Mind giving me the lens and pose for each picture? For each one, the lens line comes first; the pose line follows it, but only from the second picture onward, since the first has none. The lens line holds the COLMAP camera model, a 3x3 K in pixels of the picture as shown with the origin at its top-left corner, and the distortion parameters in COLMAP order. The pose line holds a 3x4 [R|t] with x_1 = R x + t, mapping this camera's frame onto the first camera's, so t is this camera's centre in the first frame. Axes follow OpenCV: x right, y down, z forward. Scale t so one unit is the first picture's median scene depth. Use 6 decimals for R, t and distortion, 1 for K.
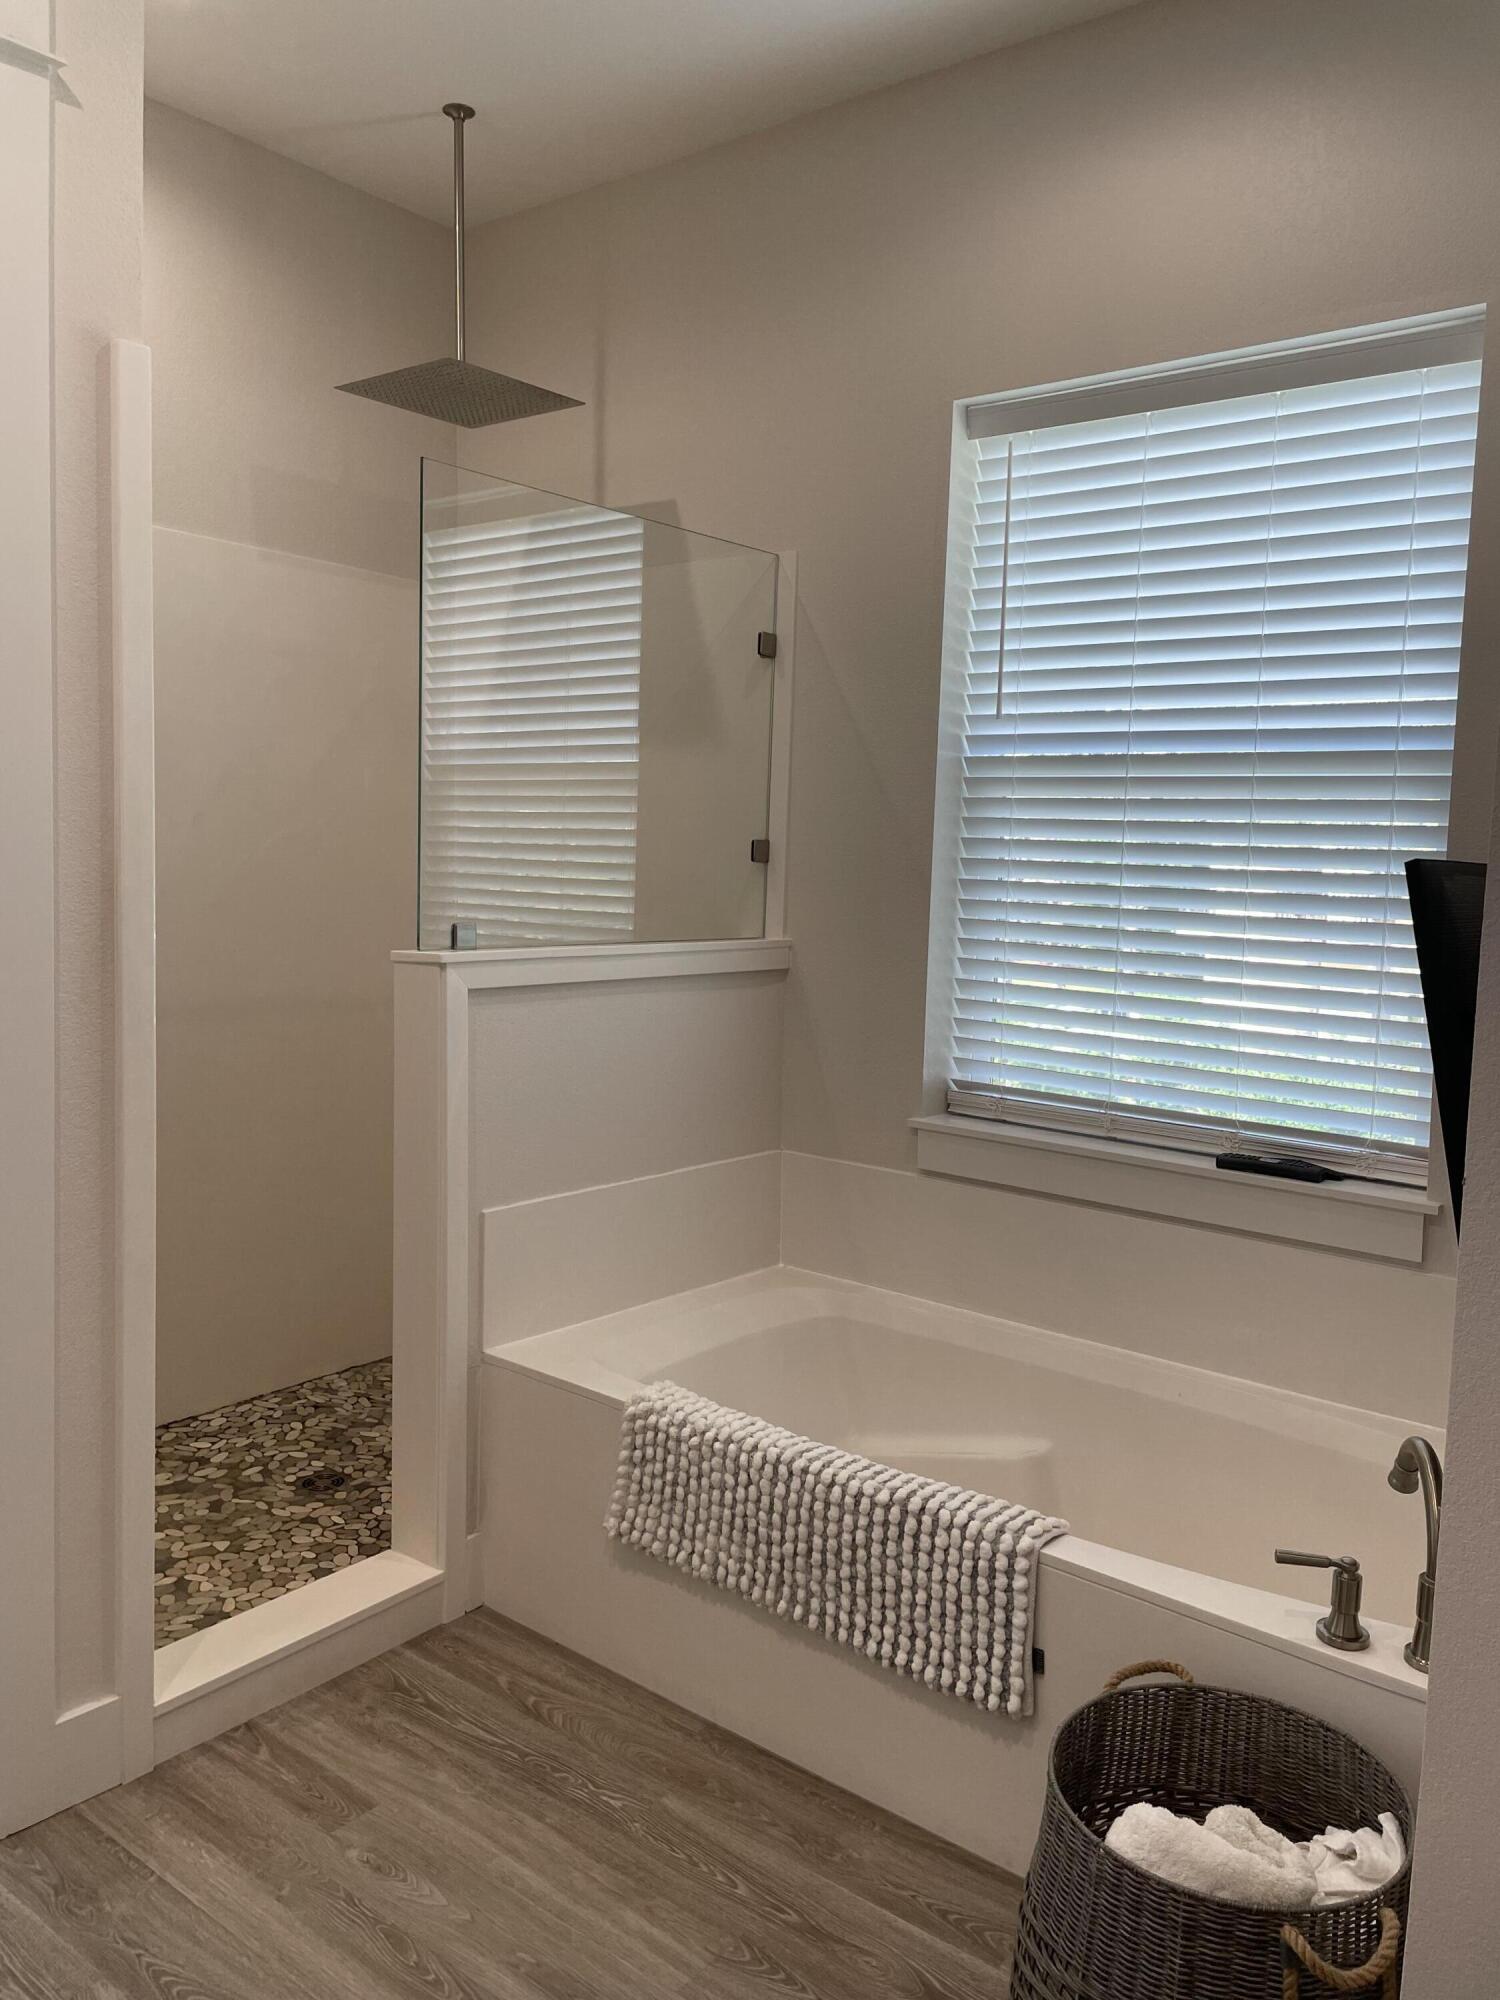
lens RADIAL K [[1504.8, 0, 749.6], [0, 1504.8, 985.2], [0, 0, 1]] dist [0.076877, -0.091335]
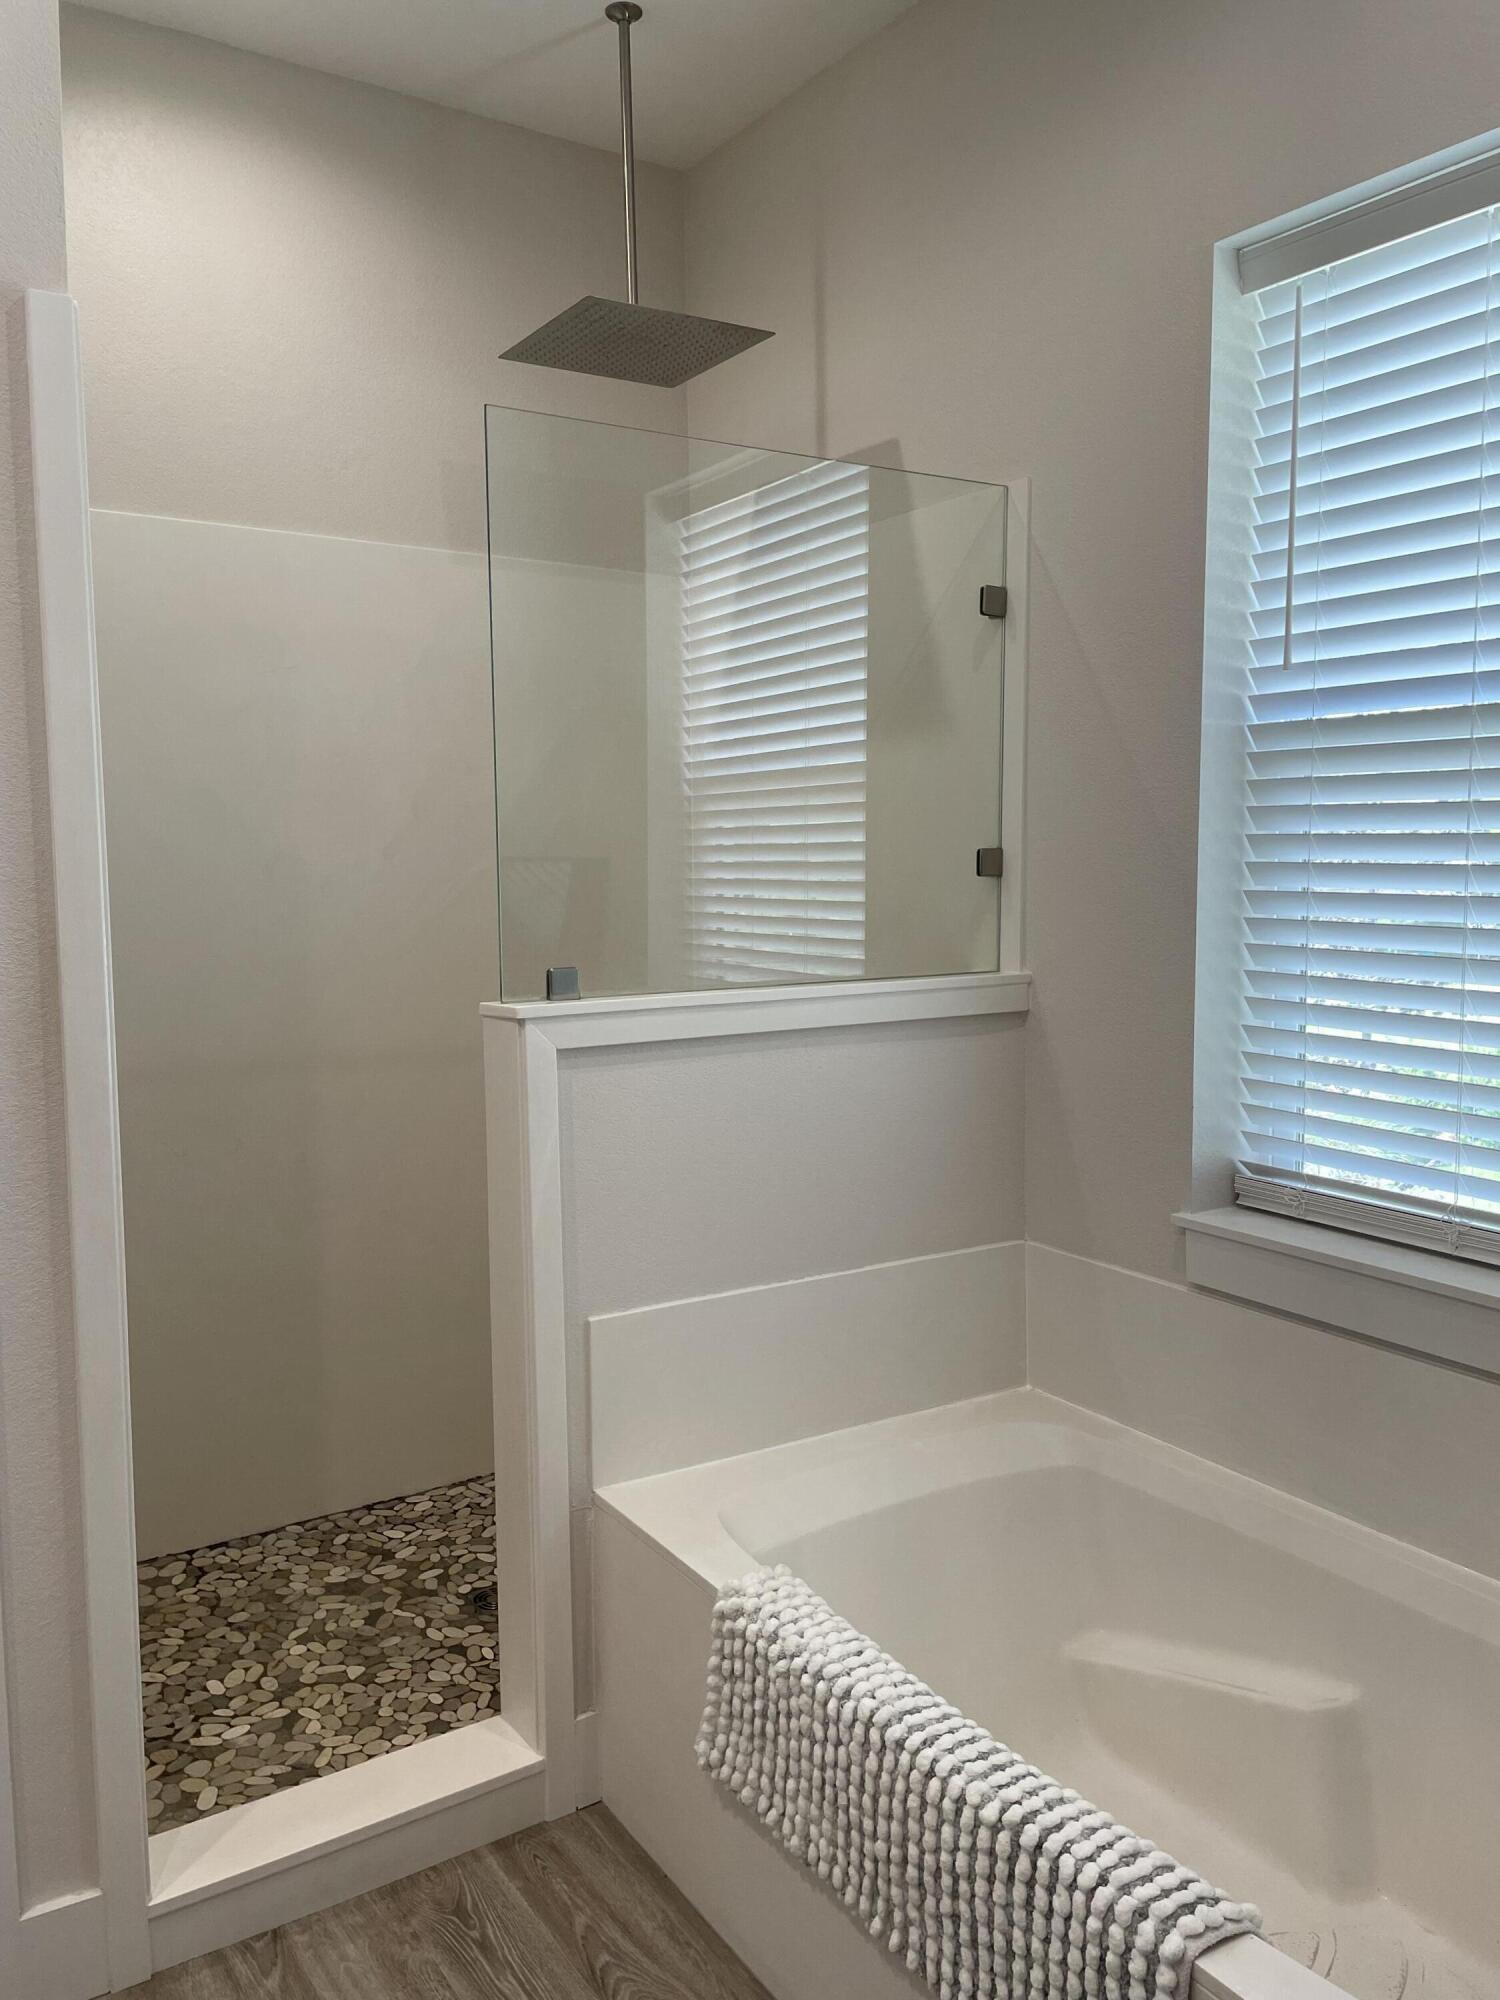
lens RADIAL K [[1504.8, 0, 737.1], [0, 1504.8, 988.2], [0, 0, 1]] dist [0.076877, -0.091335]
pose [[0.947111, -0.010411, -0.320738, 0.154420], [0.009626, 0.999946, -0.004031, -0.024301], [0.320763, 0.000730, 0.947159, 0.235136]]
